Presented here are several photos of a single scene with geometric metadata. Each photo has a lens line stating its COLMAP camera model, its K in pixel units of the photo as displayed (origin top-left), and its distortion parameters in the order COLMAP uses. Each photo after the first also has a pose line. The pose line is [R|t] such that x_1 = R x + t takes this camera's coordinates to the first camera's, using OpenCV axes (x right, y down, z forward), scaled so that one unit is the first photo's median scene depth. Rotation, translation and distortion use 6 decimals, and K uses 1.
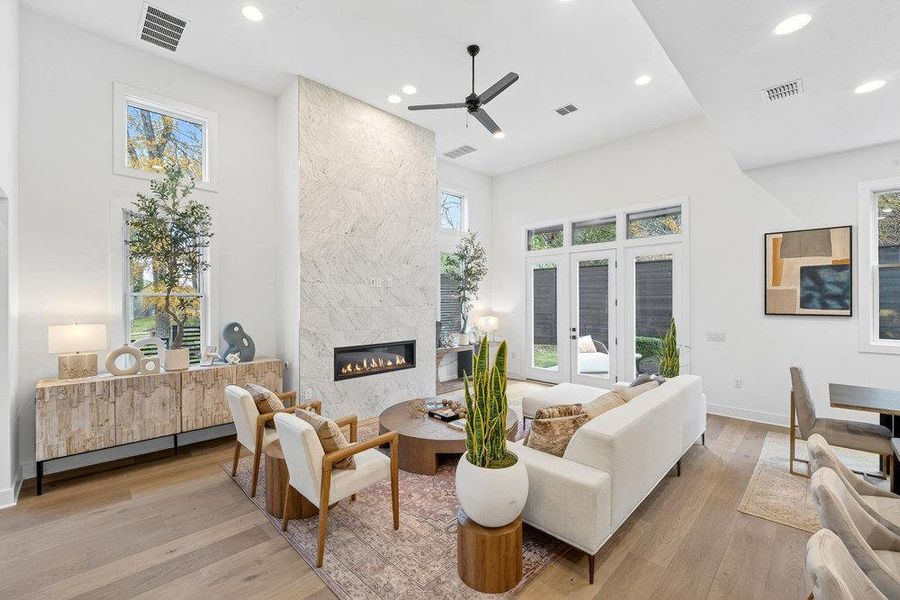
lens RADIAL K [[371.2, 0, 452.5], [0, 371.2, 302.0], [0, 0, 1]] dist [0.014156, -0.016457]
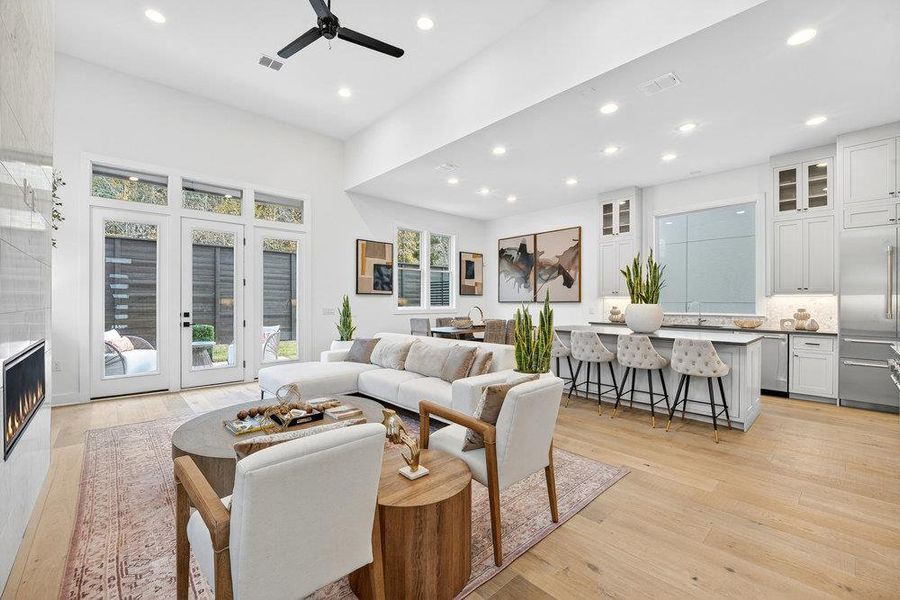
lens RADIAL K [[369.5, 0, 454.7], [0, 369.5, 303.6], [0, 0, 1]] dist [-0.013768, -0.000522]
pose [[0.035869, -0.004150, 0.999348, -0.634847], [-0.001196, 0.999990, 0.004195, 0.068169], [-0.999356, -0.001345, 0.035863, 0.592603]]
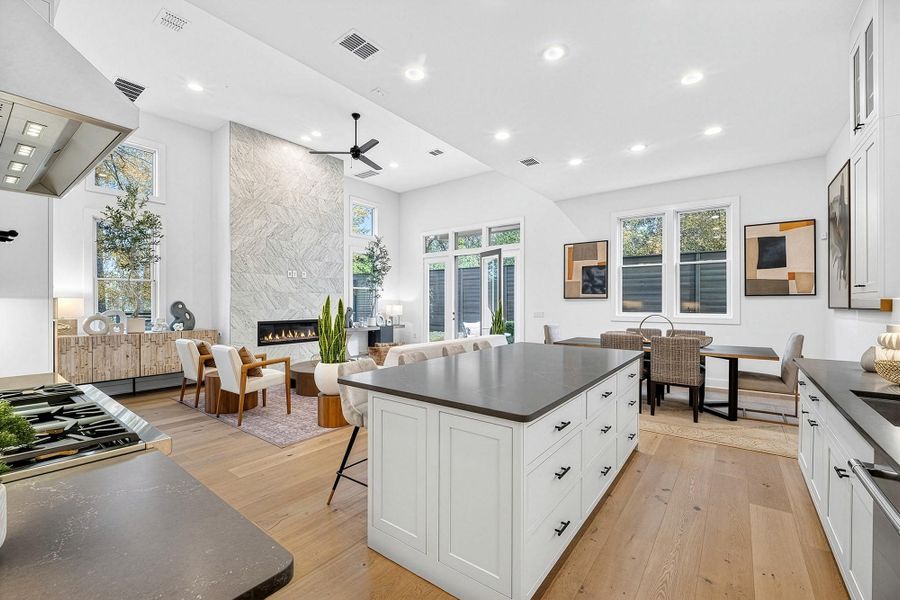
lens RADIAL K [[369.5, 0, 454.7], [0, 369.5, 303.6], [0, 0, 1]] dist [-0.013768, -0.000522]
pose [[0.989644, 0.001078, 0.143539, 0.199222], [-0.001004, 0.999999, -0.000586, 0.058755], [-0.143540, 0.000436, 0.989644, -0.428541]]
